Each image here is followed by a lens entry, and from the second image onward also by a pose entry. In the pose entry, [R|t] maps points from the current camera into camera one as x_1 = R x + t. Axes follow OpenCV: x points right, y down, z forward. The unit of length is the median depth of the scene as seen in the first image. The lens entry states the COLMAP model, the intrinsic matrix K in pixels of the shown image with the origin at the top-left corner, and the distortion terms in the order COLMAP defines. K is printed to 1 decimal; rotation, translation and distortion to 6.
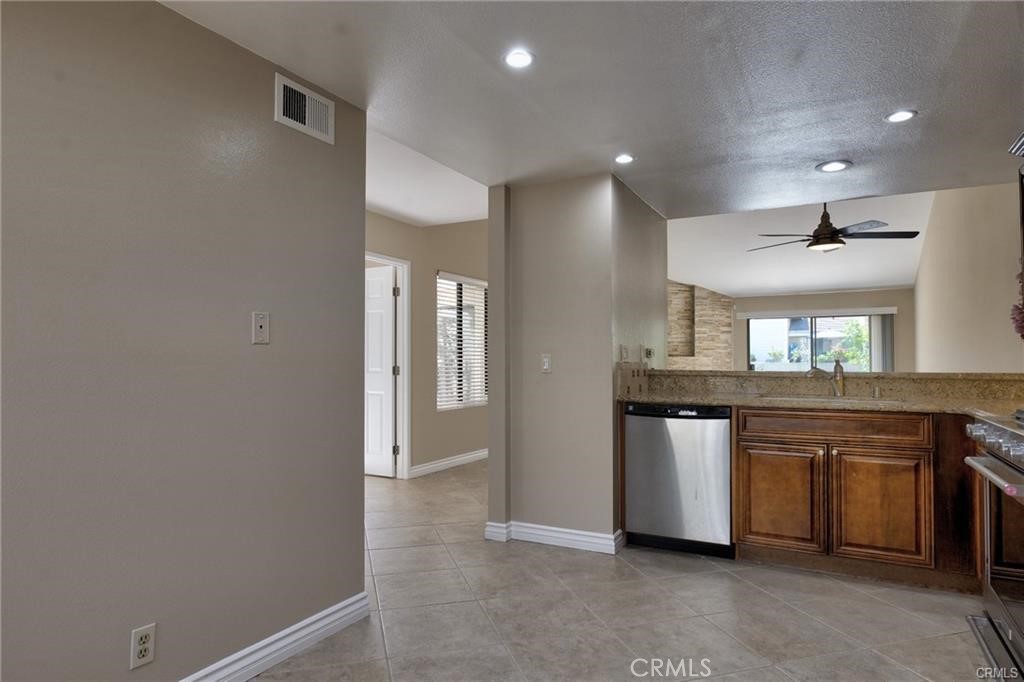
lens RADIAL K [[598.0, 0, 515.8], [0, 598.0, 343.7], [0, 0, 1]] dist [-0.025262, 0.011001]
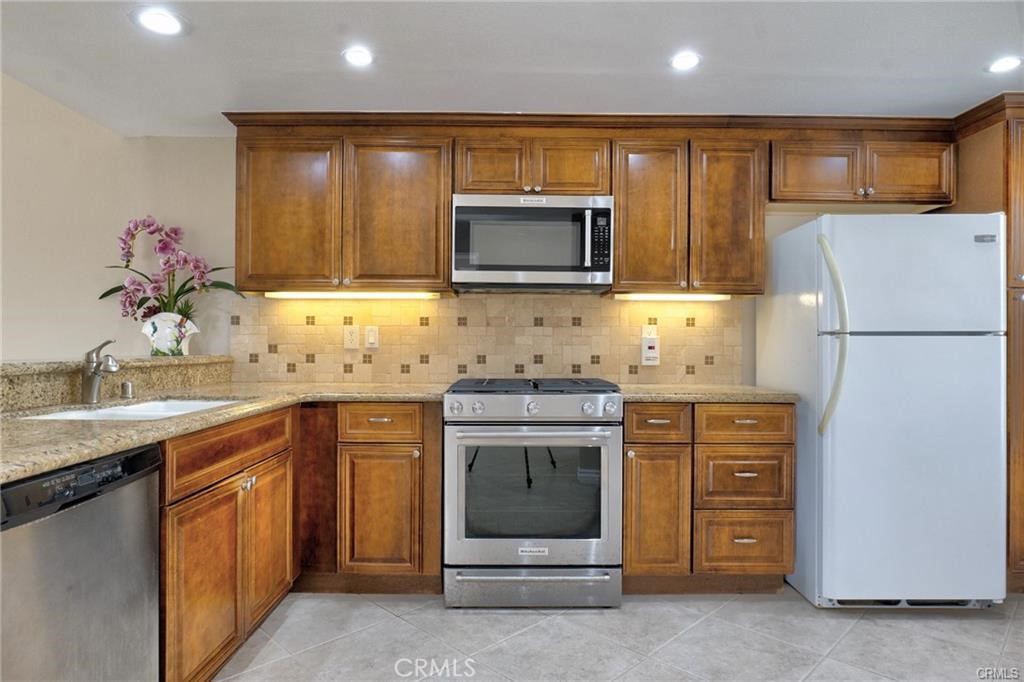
lens RADIAL K [[598.0, 0, 508.8], [0, 598.0, 344.7], [0, 0, 1]] dist [-0.025262, 0.011001]
pose [[-0.475956, -0.004219, 0.879459, -0.157781], [-0.032296, 0.999398, -0.012684, 0.025723], [-0.878876, -0.034440, -0.475806, 0.912822]]
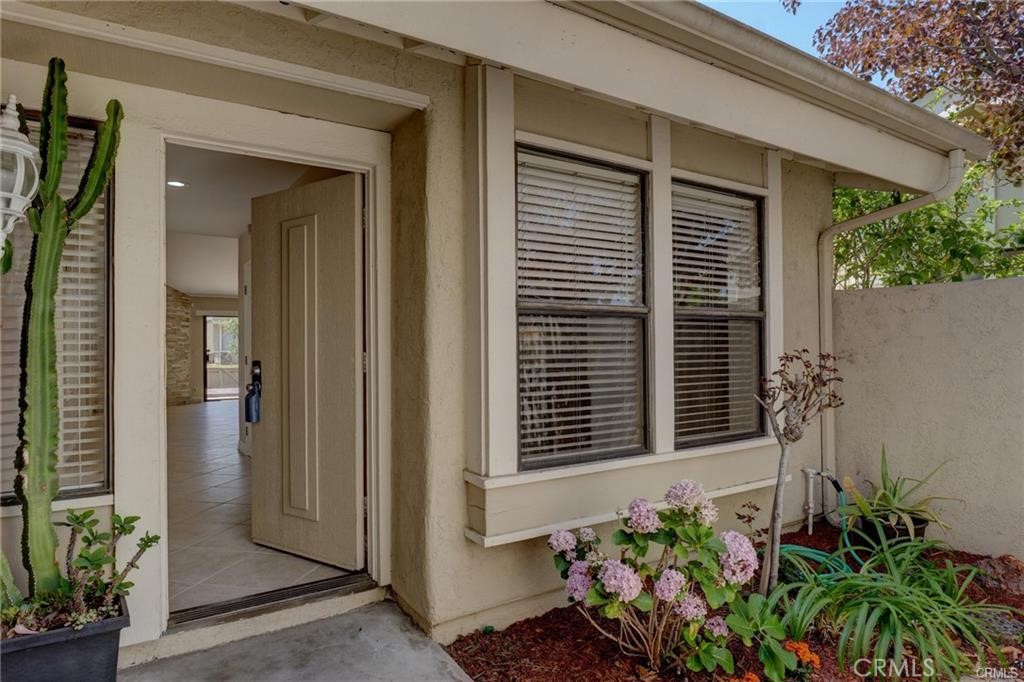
lens RADIAL K [[598.0, 0, 509.4], [0, 598.0, 345.6], [0, 0, 1]] dist [-0.025262, 0.011001]
pose [[0.471897, 0.004603, 0.881641, -1.164188], [-0.017930, 0.999830, 0.004377, 0.003446], [-0.881471, -0.017874, 0.471900, -0.252672]]
